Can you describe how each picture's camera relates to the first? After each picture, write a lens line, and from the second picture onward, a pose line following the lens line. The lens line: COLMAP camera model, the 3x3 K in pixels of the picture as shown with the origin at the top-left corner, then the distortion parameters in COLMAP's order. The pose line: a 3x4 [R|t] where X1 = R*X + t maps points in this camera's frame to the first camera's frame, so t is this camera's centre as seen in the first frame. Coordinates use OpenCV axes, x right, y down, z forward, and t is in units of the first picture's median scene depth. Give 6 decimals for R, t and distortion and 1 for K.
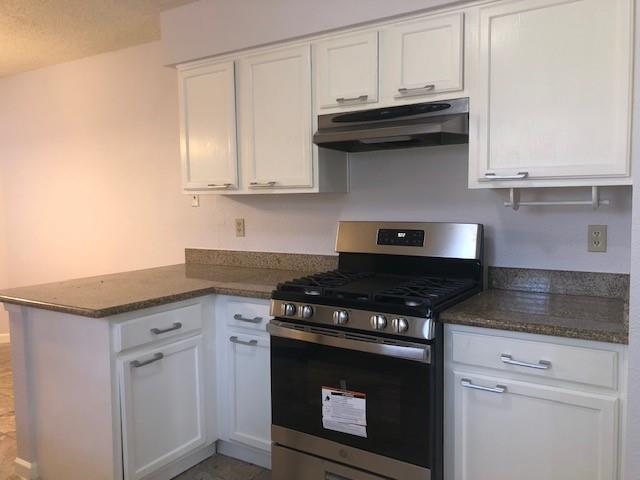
lens RADIAL K [[523.0, 0, 320.0], [0, 523.0, 240.0], [0, 0, 1]] dist [-0.004148, 0.009869]
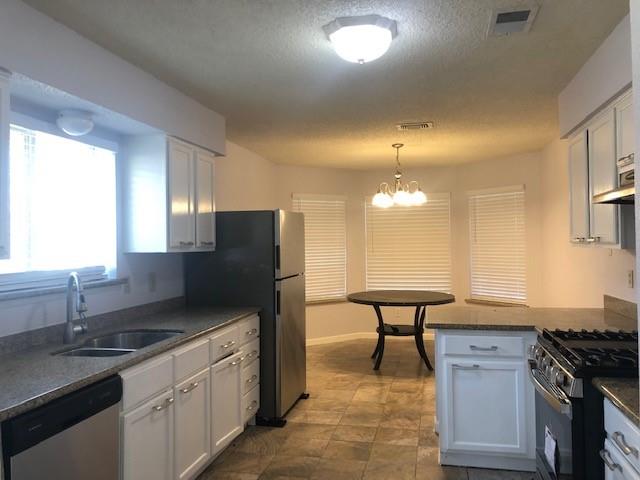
lens RADIAL K [[523.0, 0, 320.0], [0, 523.0, 240.0], [0, 0, 1]] dist [-0.004148, 0.009869]
pose [[0.348617, 0.006626, -0.937242, 0.801191], [-0.062714, 0.997899, -0.016272, -0.060115], [0.935165, 0.064451, 0.348300, 0.111335]]
